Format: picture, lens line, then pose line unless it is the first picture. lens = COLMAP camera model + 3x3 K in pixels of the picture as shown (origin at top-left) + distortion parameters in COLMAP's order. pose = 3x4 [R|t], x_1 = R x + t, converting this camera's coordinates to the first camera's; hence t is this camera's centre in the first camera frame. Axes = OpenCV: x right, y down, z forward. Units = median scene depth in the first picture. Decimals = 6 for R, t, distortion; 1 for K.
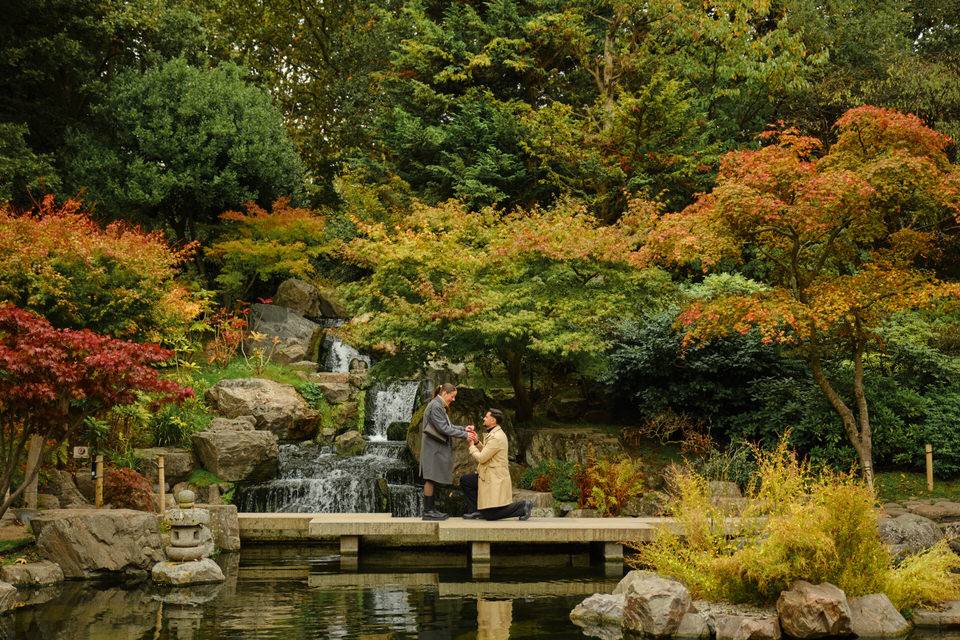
lens RADIAL K [[1451.9, 0, 480.0], [0, 1451.9, 320.0], [0, 0, 1]] dist [0.039682, -0.012569]
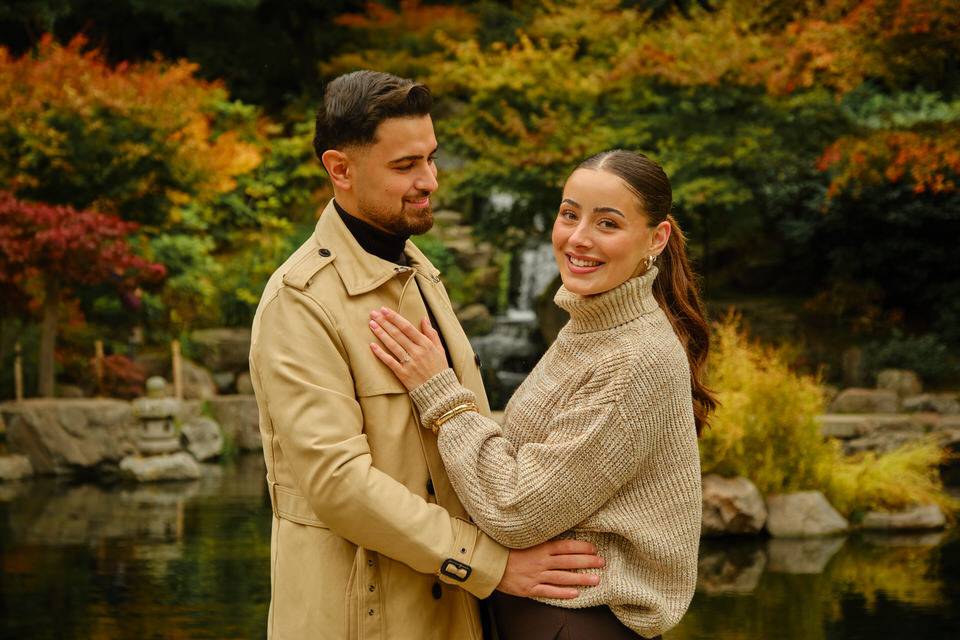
lens RADIAL K [[2590.5, 0, 420.8], [0, 2590.5, 322.3], [0, 0, 1]] dist [0.139436, -0.345223]
pose [[0.960134, -0.003734, -0.279514, 0.344704], [0.028489, 0.996012, 0.084554, -0.041426], [0.278084, -0.089146, 0.956411, -0.414046]]
